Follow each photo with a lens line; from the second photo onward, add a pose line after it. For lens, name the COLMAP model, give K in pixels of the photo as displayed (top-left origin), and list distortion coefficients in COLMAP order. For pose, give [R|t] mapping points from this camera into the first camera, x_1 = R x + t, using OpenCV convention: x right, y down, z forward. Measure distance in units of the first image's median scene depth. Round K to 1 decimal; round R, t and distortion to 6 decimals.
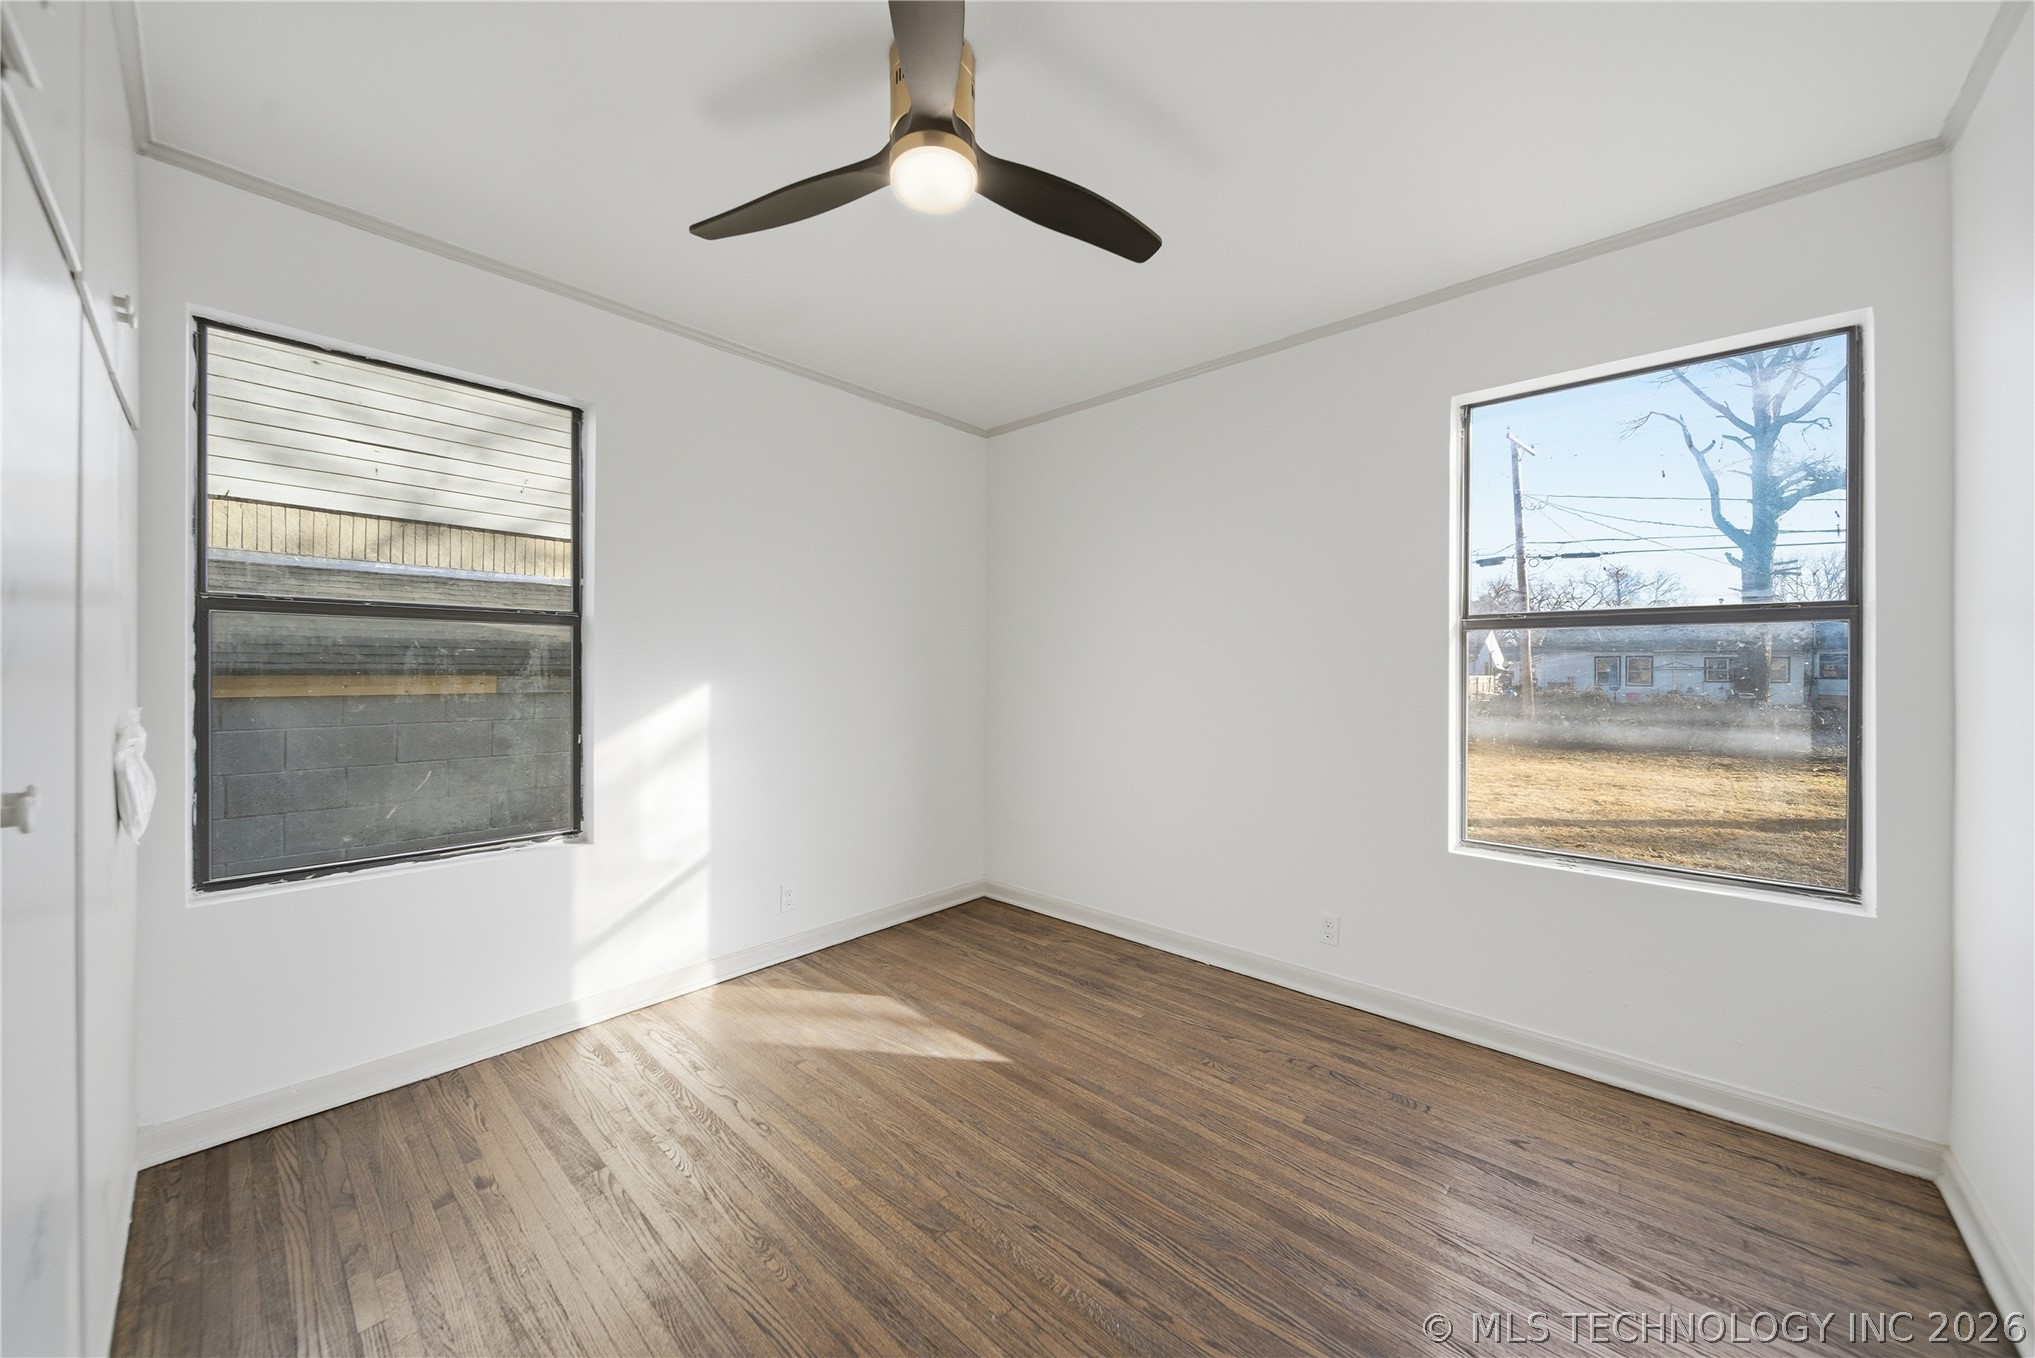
lens RADIAL K [[727.8, 0, 1007.0], [0, 727.8, 672.5], [0, 0, 1]] dist [-0.000841, -0.000326]
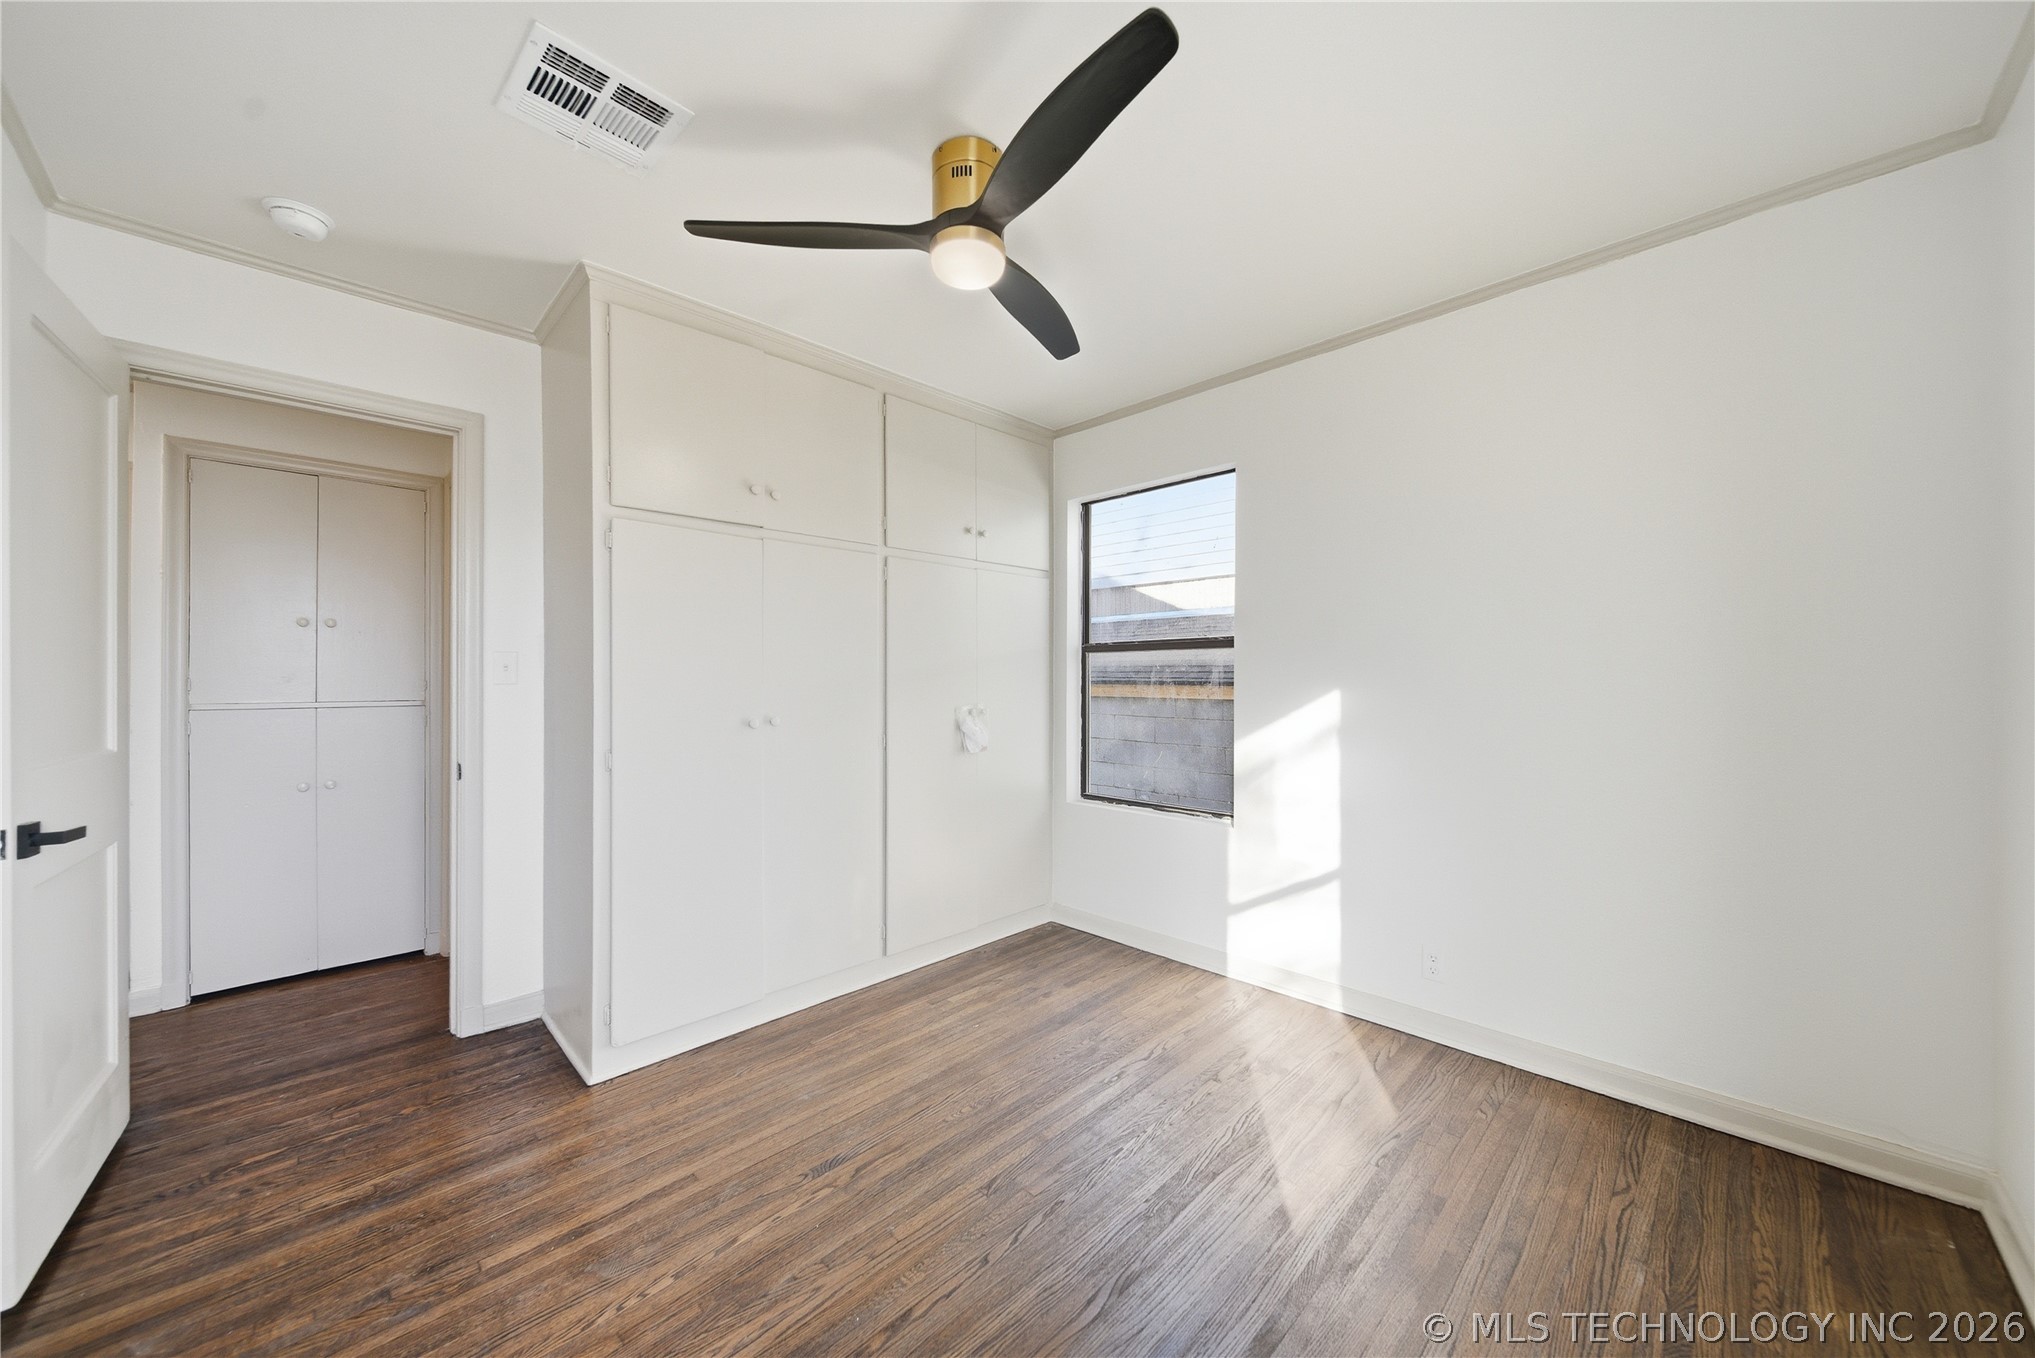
lens RADIAL K [[727.8, 0, 1007.0], [0, 727.8, 672.5], [0, 0, 1]] dist [-0.000841, -0.000326]
pose [[-0.056103, -0.014230, -0.998324, 0.762874], [0.000681, 0.999898, -0.014291, -0.001860], [0.998425, -0.001481, -0.056087, 0.818993]]
